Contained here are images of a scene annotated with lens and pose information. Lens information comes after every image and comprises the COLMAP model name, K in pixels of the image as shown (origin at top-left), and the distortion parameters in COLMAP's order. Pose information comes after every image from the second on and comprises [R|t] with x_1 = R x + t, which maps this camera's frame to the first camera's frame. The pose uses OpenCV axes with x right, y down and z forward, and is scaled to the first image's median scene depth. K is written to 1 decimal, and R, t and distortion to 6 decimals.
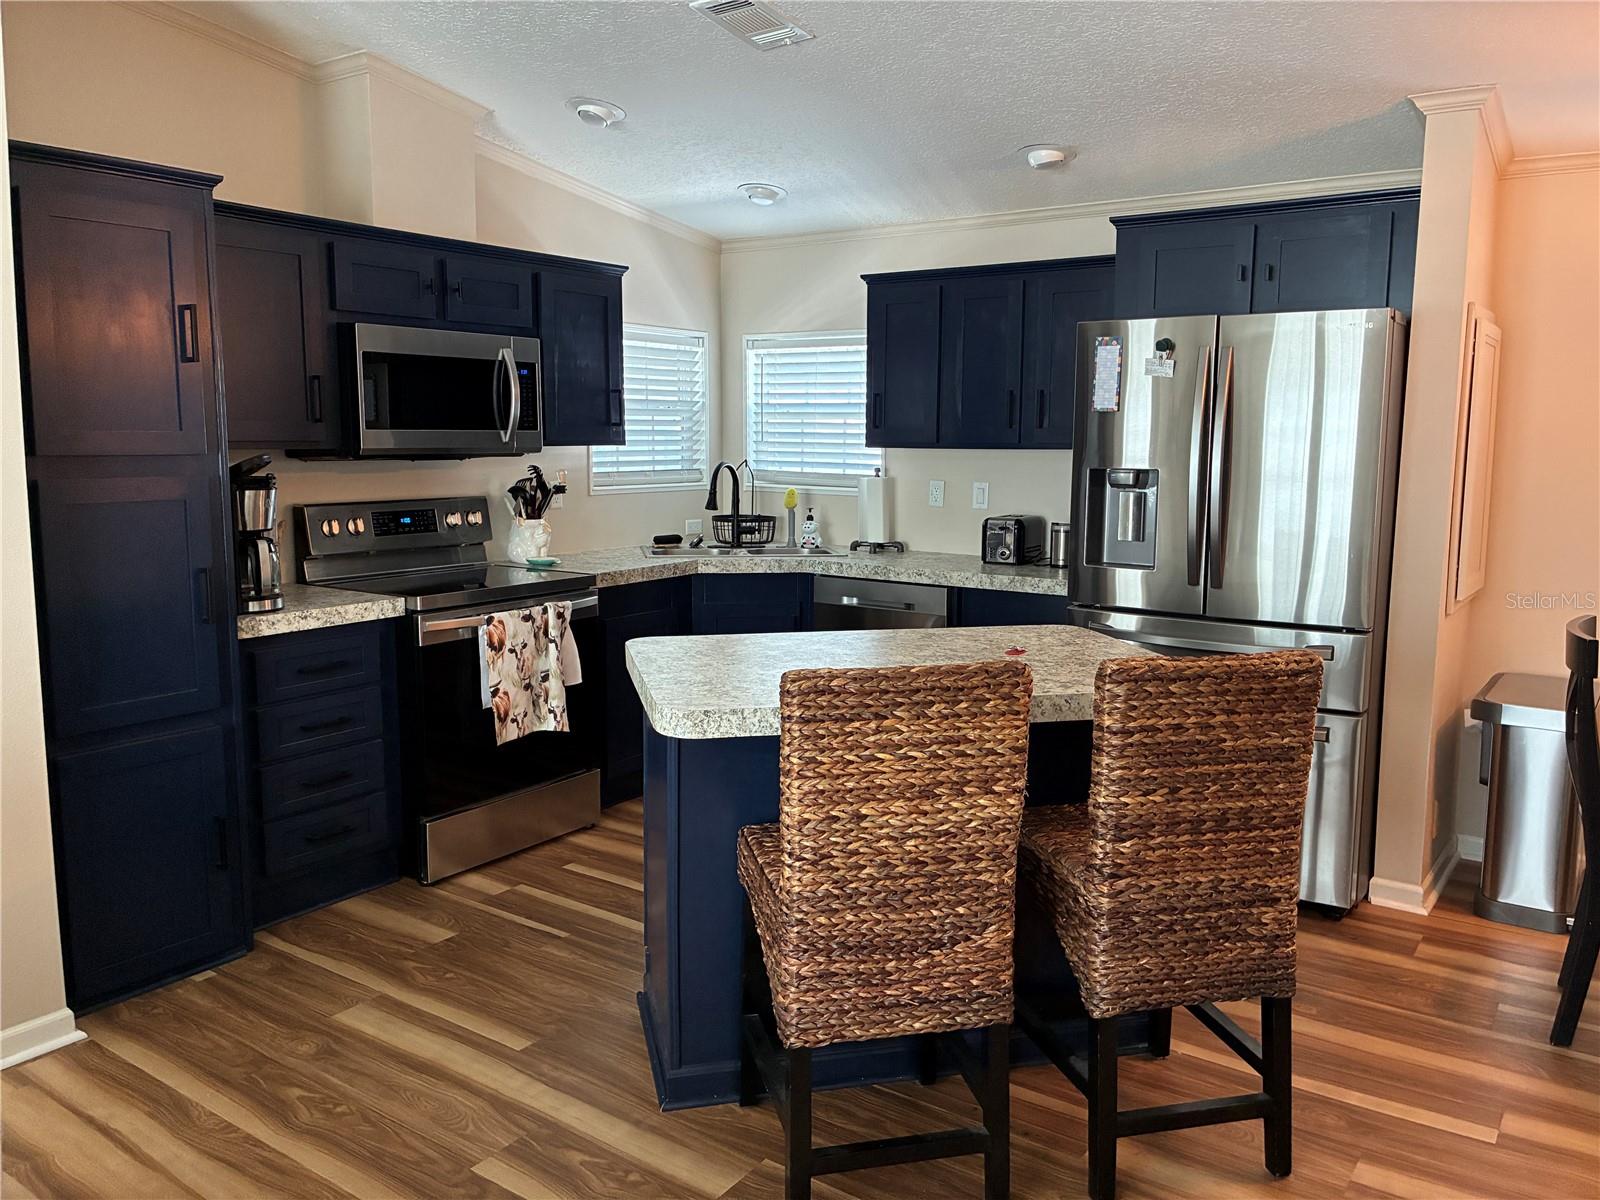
lens RADIAL K [[1212.1, 0, 797.1], [0, 1212.1, 593.9], [0, 0, 1]] dist [0.038276, -0.056542]
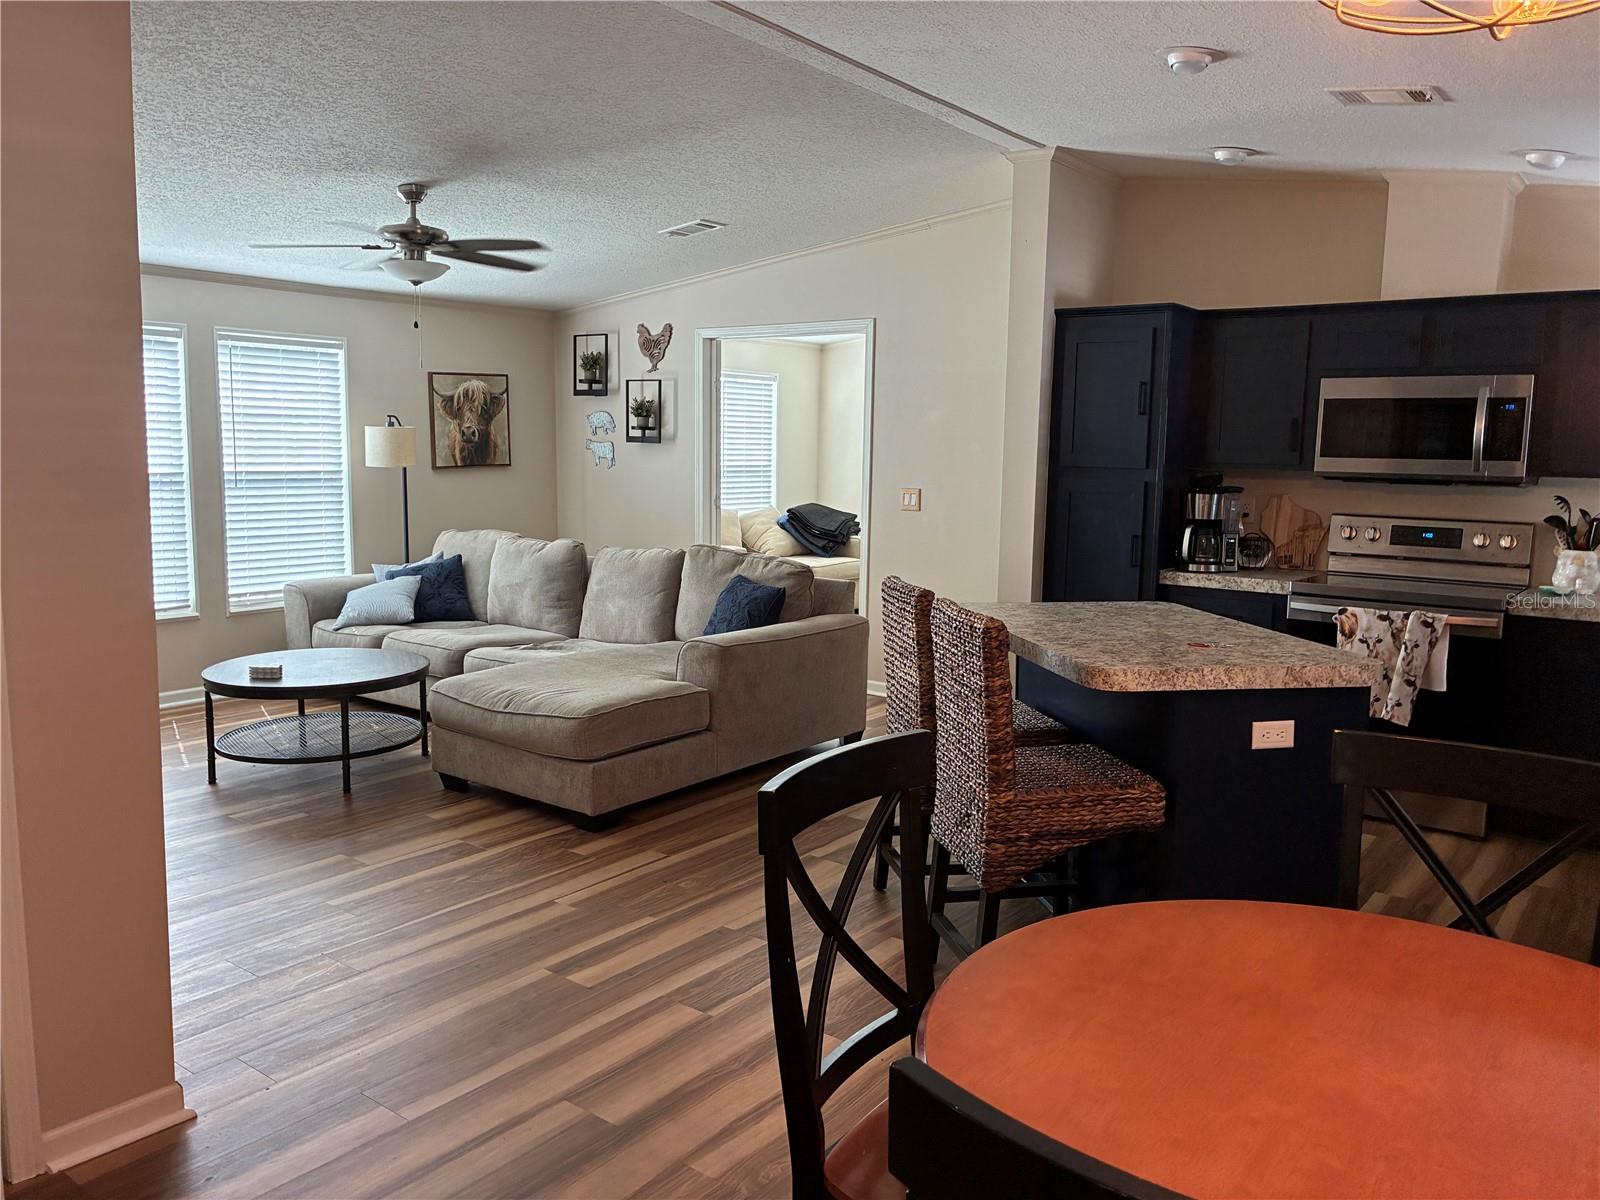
lens RADIAL K [[1212.1, 0, 795.4], [0, 1212.1, 601.9], [0, 0, 1]] dist [0.038276, -0.056542]
pose [[-0.041186, 0.125319, -0.991261, 1.395372], [-0.152754, 0.979650, 0.130198, -0.089358], [0.987406, 0.156782, -0.021205, 0.659012]]
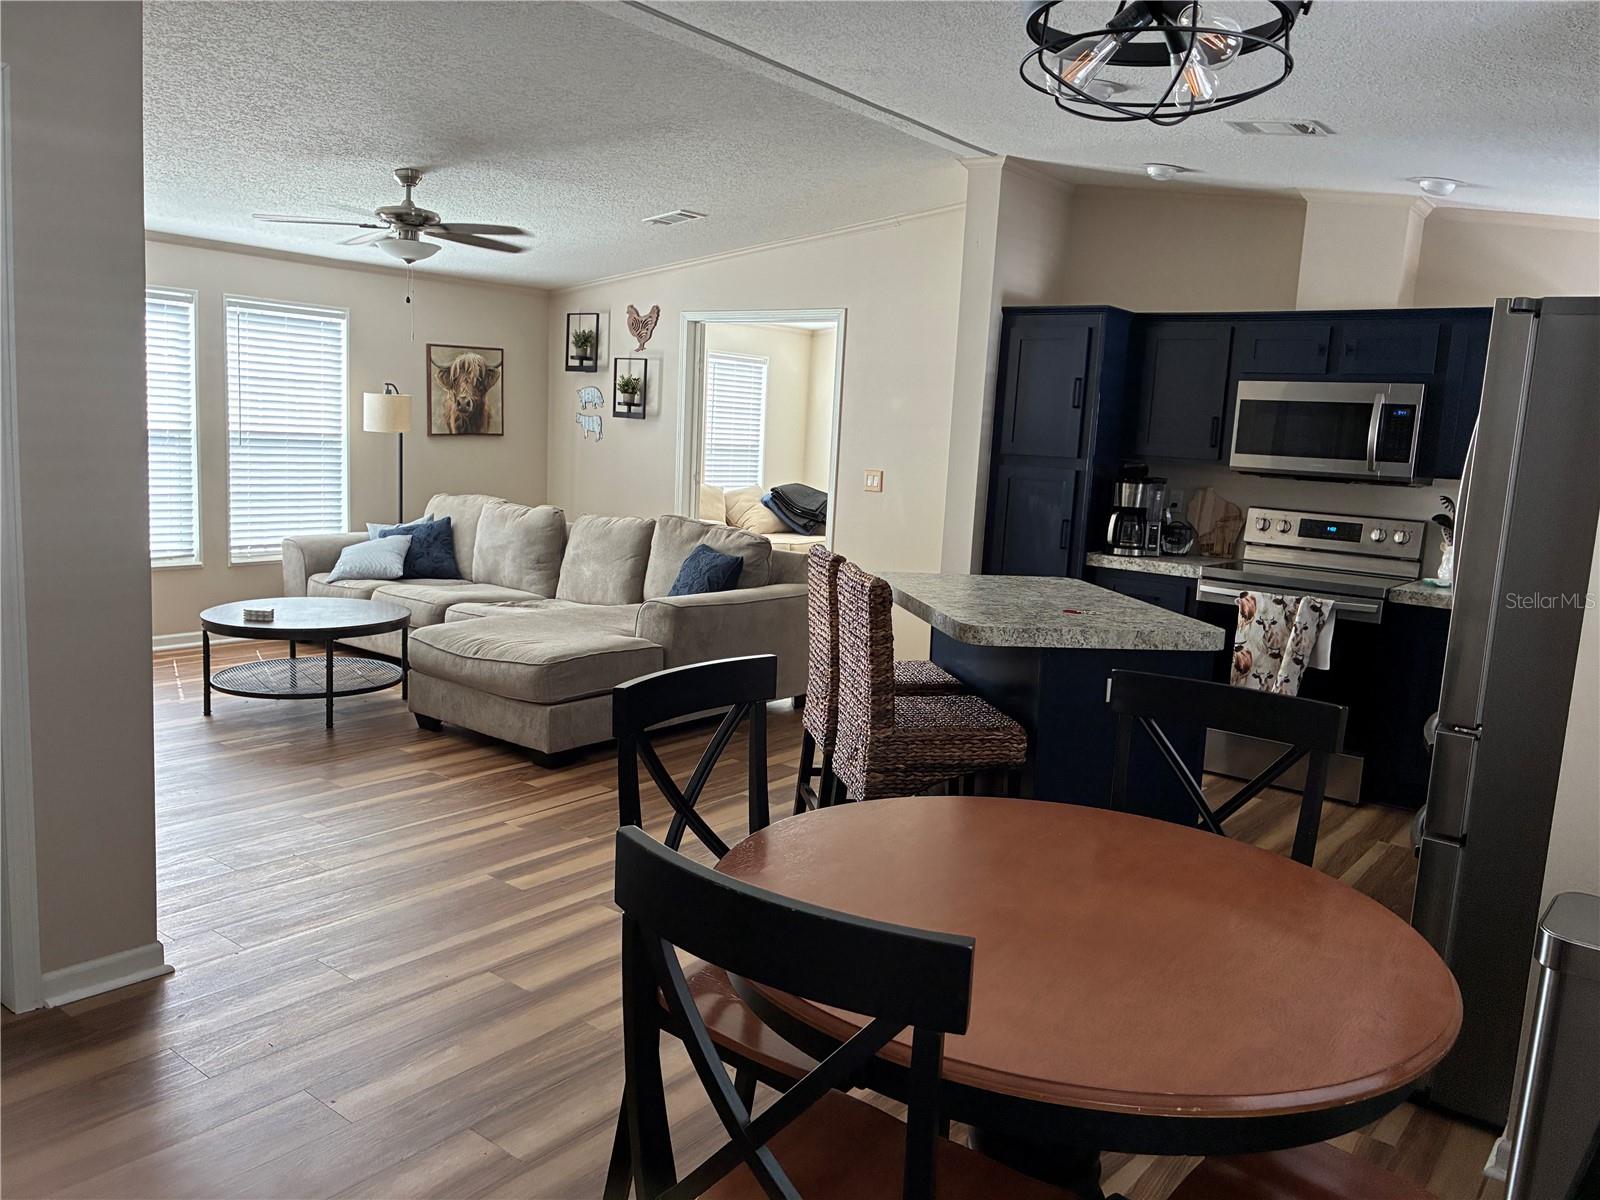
lens RADIAL K [[1212.1, 0, 806.1], [0, 1212.1, 607.5], [0, 0, 1]] dist [0.038276, -0.056542]
pose [[-0.047725, 0.140966, -0.988864, 1.554672], [-0.188557, 0.970921, 0.147508, -0.101126], [0.980902, 0.193497, -0.019757, 0.766577]]
